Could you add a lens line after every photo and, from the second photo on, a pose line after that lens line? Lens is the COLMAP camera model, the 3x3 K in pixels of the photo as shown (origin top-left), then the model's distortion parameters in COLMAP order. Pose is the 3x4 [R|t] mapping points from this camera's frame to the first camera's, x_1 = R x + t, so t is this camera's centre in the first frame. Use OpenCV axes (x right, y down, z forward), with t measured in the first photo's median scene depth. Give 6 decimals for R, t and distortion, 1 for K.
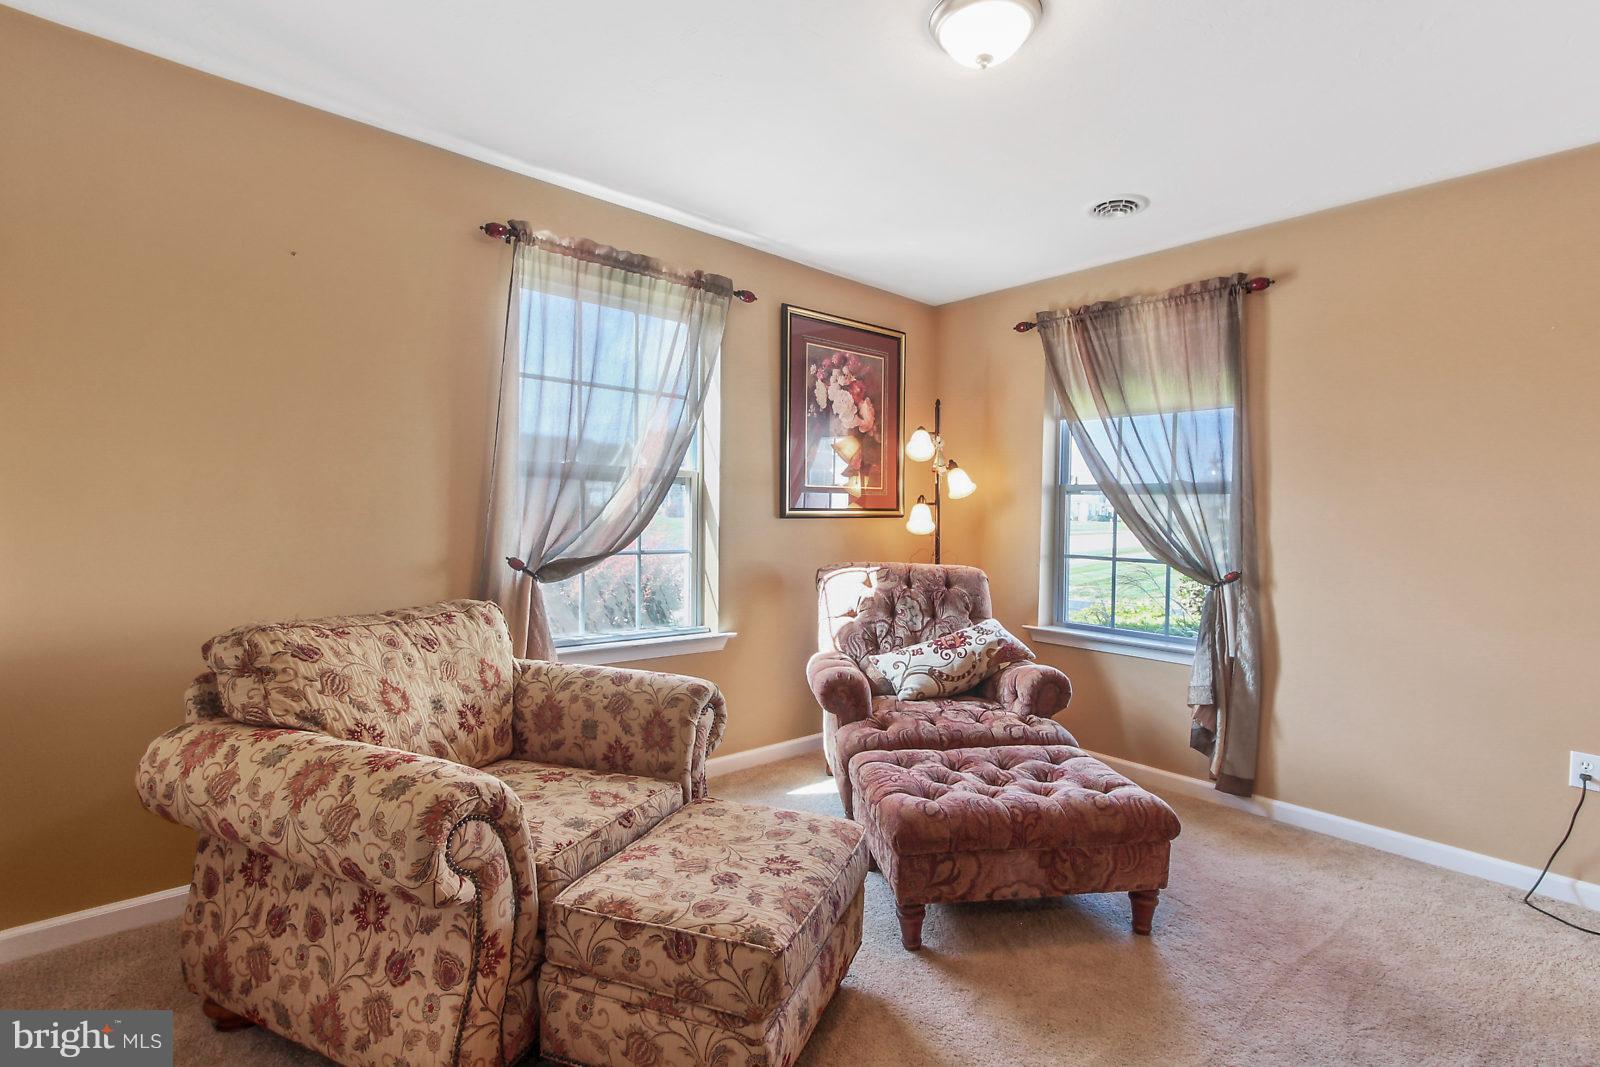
lens RADIAL K [[753.8, 0, 800.0], [0, 753.8, 533.5], [0, 0, 1]] dist [-0.000628, 0.000051]
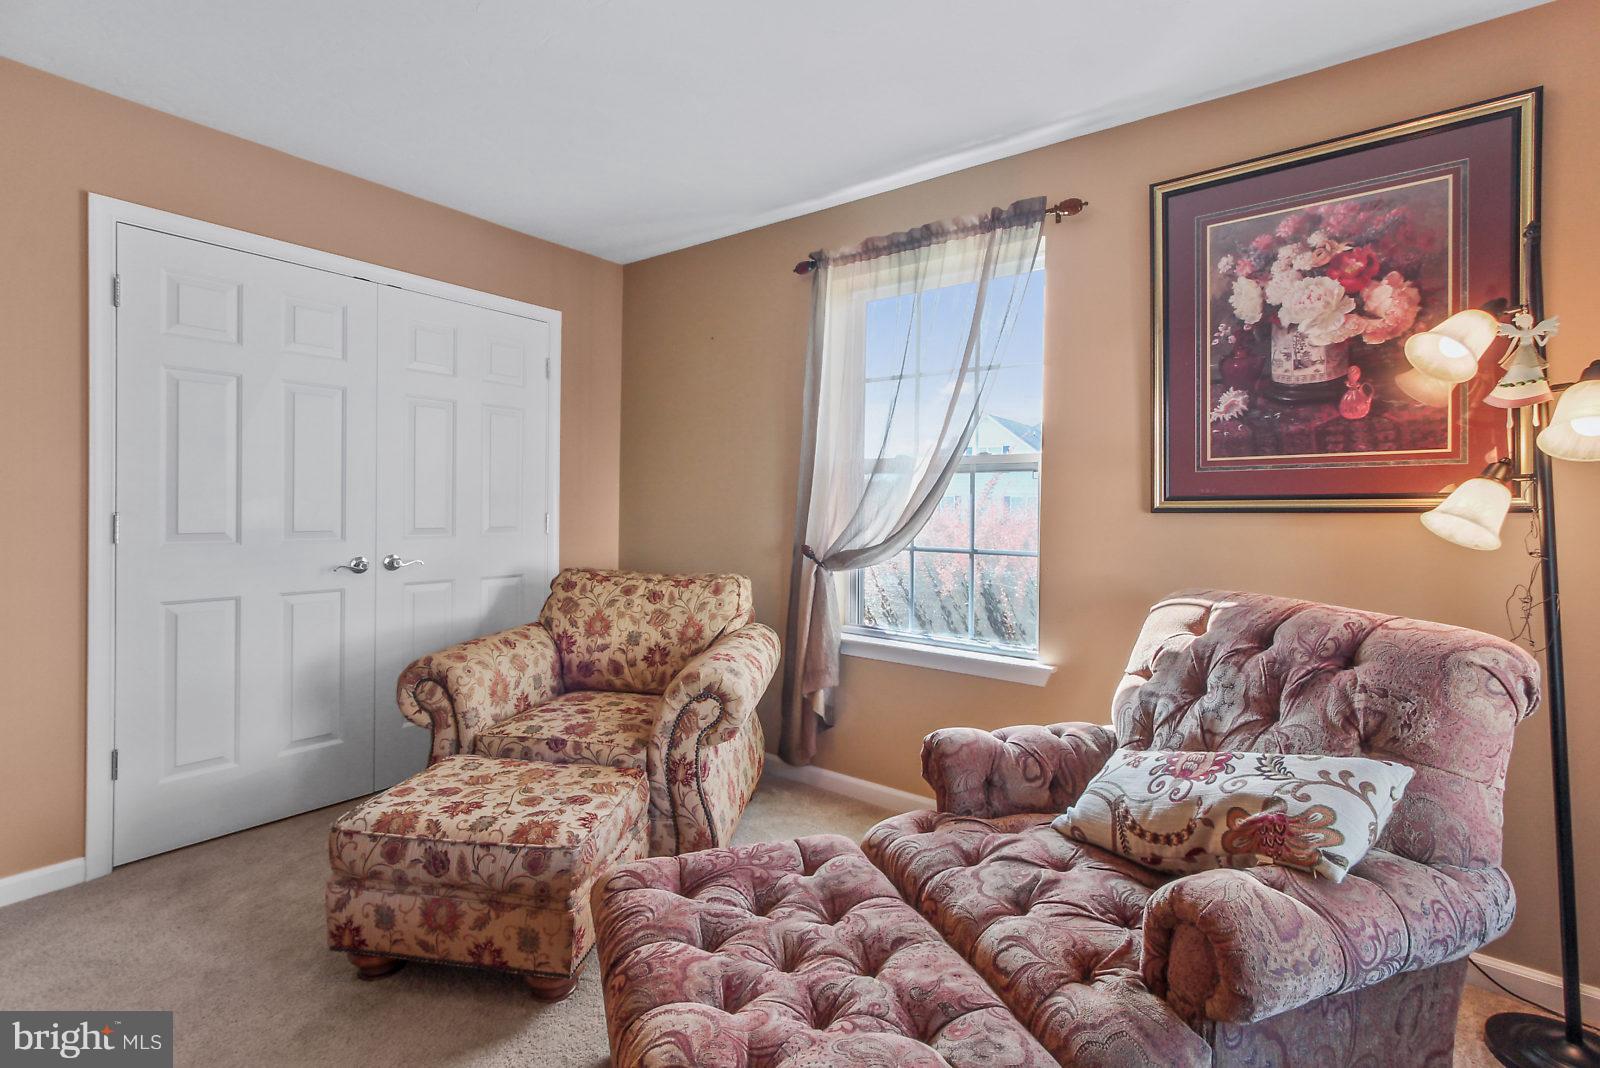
lens RADIAL K [[720.2, 0, 806.0], [0, 720.2, 521.8], [0, 0, 1]] dist [-0.001979, -0.000195]
pose [[0.211901, 0.002539, -0.977288, 0.609802], [-0.035552, 0.999355, -0.005113, 0.001246], [0.976644, 0.035828, 0.211855, 0.678820]]
